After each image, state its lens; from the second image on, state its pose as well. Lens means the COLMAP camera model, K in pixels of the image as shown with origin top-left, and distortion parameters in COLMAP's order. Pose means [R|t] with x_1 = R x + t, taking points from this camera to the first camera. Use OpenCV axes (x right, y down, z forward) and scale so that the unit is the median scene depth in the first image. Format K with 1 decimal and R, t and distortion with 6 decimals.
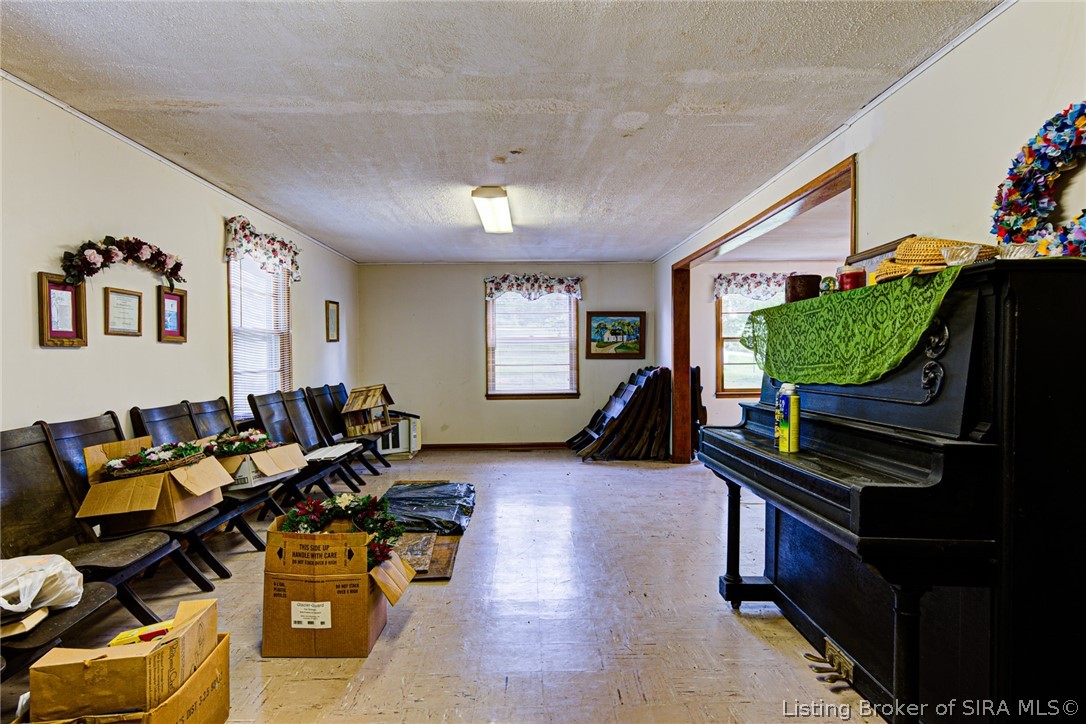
lens RADIAL K [[632.2, 0, 541.1], [0, 632.2, 357.4], [0, 0, 1]] dist [-0.000337, 0.000114]
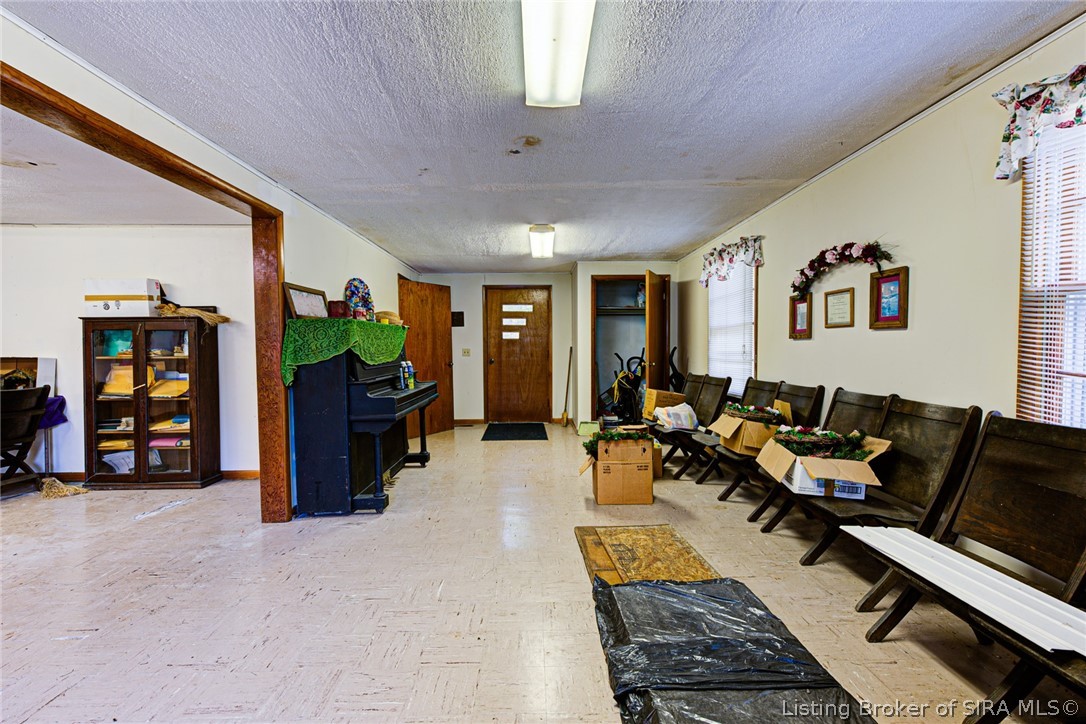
lens RADIAL K [[492.4, 0, 542.2], [0, 492.4, 361.6], [0, 0, 1]] dist [-0.001947, 0.002273]
pose [[-0.999918, 0.012325, 0.003336, -0.088760], [0.012415, 0.999517, 0.028476, -0.002648], [-0.002984, 0.028515, -0.999589, 1.948336]]
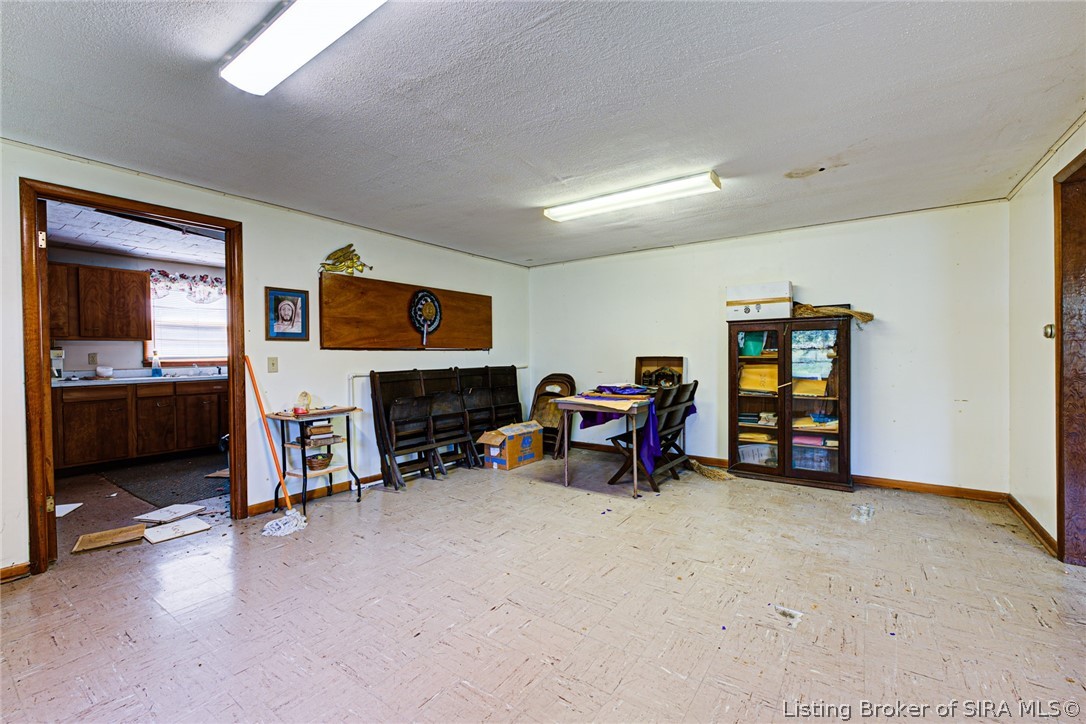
lens RADIAL K [[456.1, 0, 542.2], [0, 456.1, 359.6], [0, 0, 1]] dist [-0.005040, -0.000305]
pose [[-0.798118, 0.007933, 0.602449, 0.738622], [0.018210, 0.999774, 0.010959, -0.007805], [-0.602226, 0.019717, -0.798082, 2.055690]]
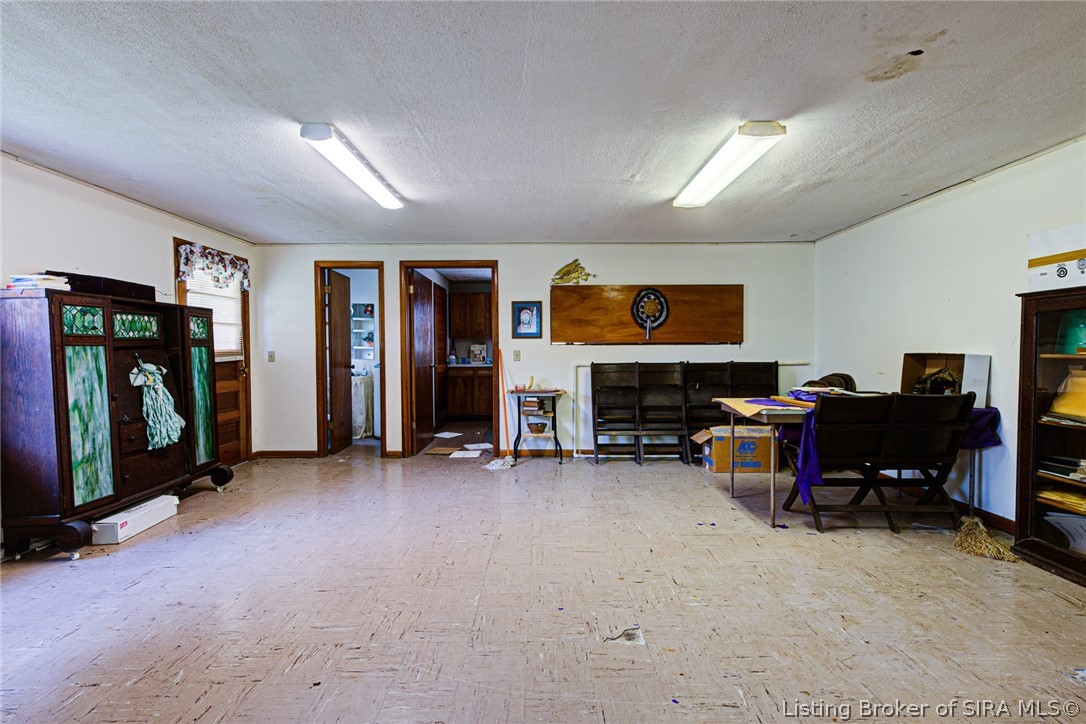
lens RADIAL K [[492.4, 0, 542.2], [0, 492.4, 361.6], [0, 0, 1]] dist [-0.001947, 0.002273]
pose [[0.023642, -0.017191, 0.999573, 0.246416], [0.009828, 0.999808, 0.016963, -0.003136], [-0.999672, 0.009423, 0.023807, 1.471507]]
